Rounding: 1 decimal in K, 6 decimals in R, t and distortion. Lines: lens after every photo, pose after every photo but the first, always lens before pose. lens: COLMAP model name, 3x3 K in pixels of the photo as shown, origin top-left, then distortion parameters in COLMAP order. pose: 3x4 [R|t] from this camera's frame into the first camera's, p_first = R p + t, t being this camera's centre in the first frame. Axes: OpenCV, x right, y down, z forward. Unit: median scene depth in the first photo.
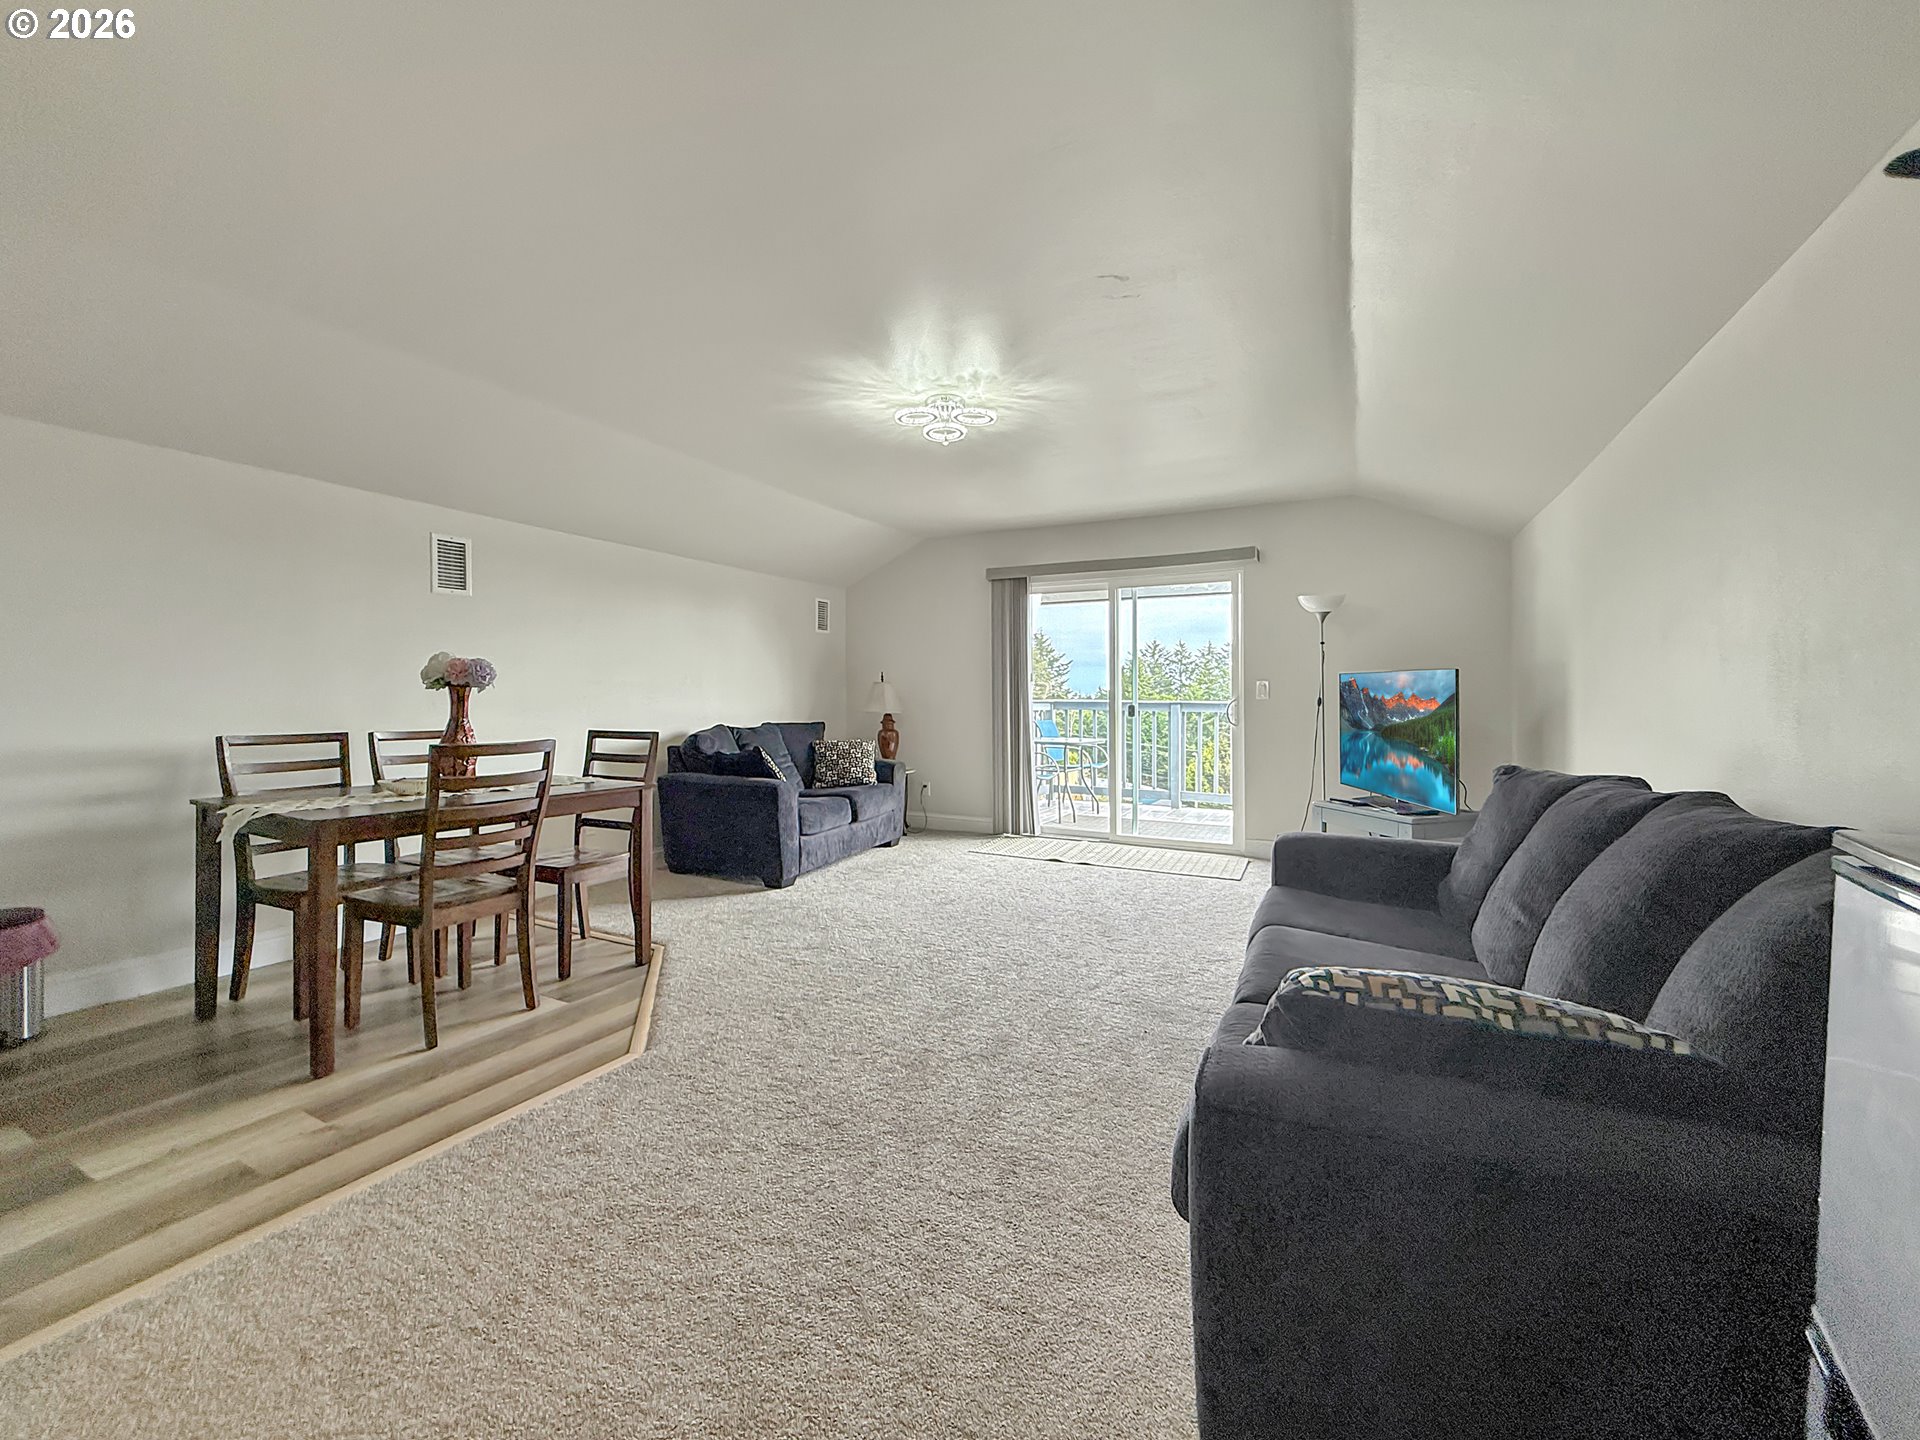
lens RADIAL K [[776.7, 0, 968.7], [0, 776.7, 685.3], [0, 0, 1]] dist [-0.001349, 0.000181]
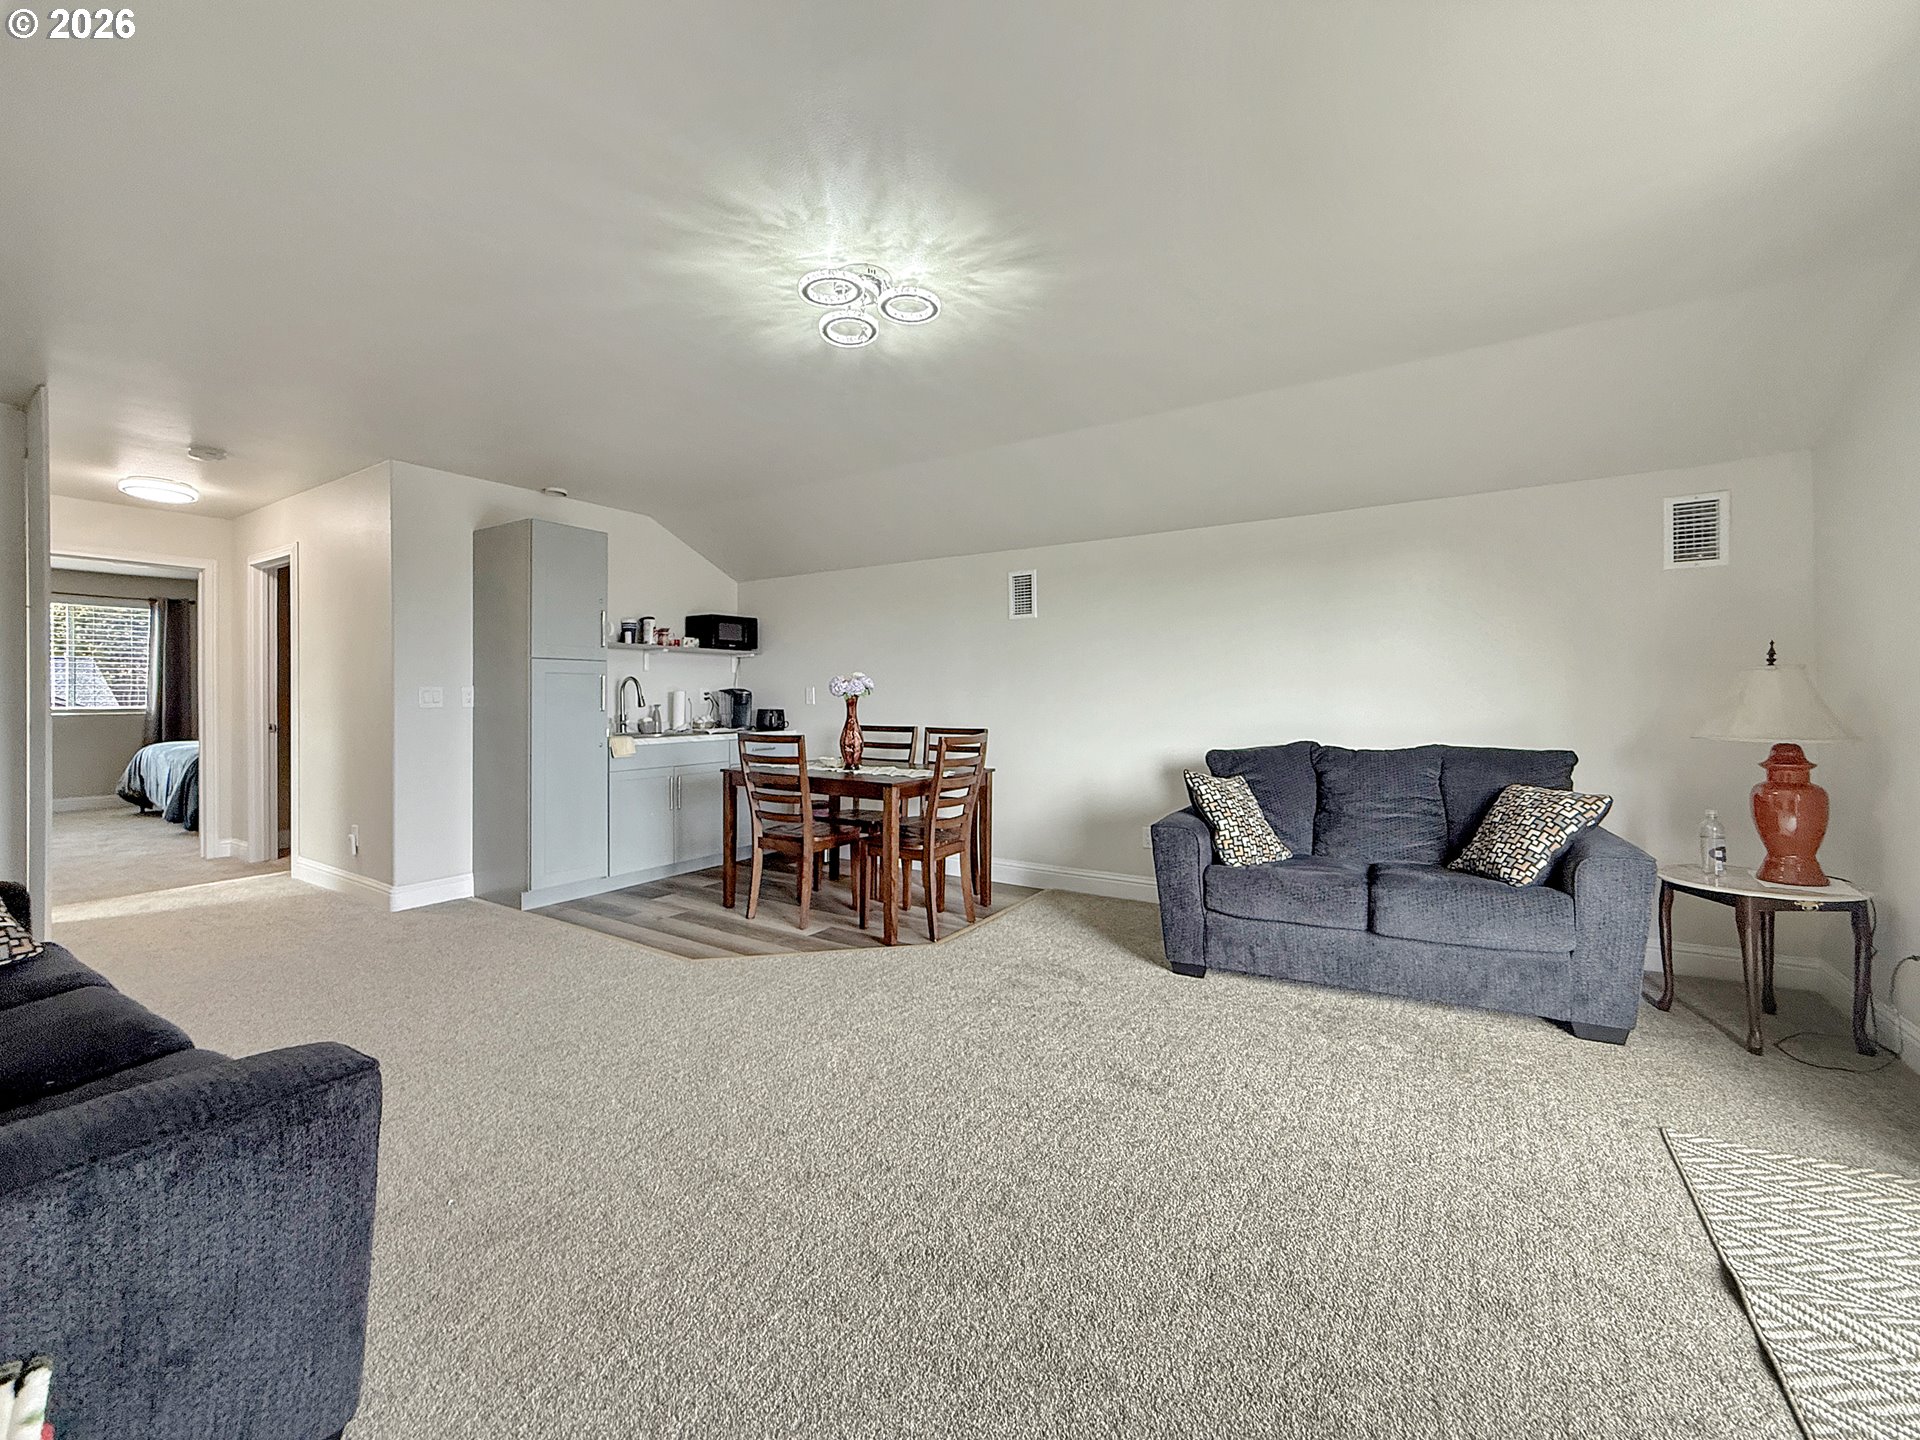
lens RADIAL K [[797.3, 0, 958.1], [0, 797.3, 697.3], [0, 0, 1]] dist [-0.000017, 0.000048]
pose [[-0.104984, -0.003061, -0.994469, 0.710260], [0.016464, 0.999853, -0.004816, 0.013141], [0.994338, -0.016878, -0.104918, 1.233849]]
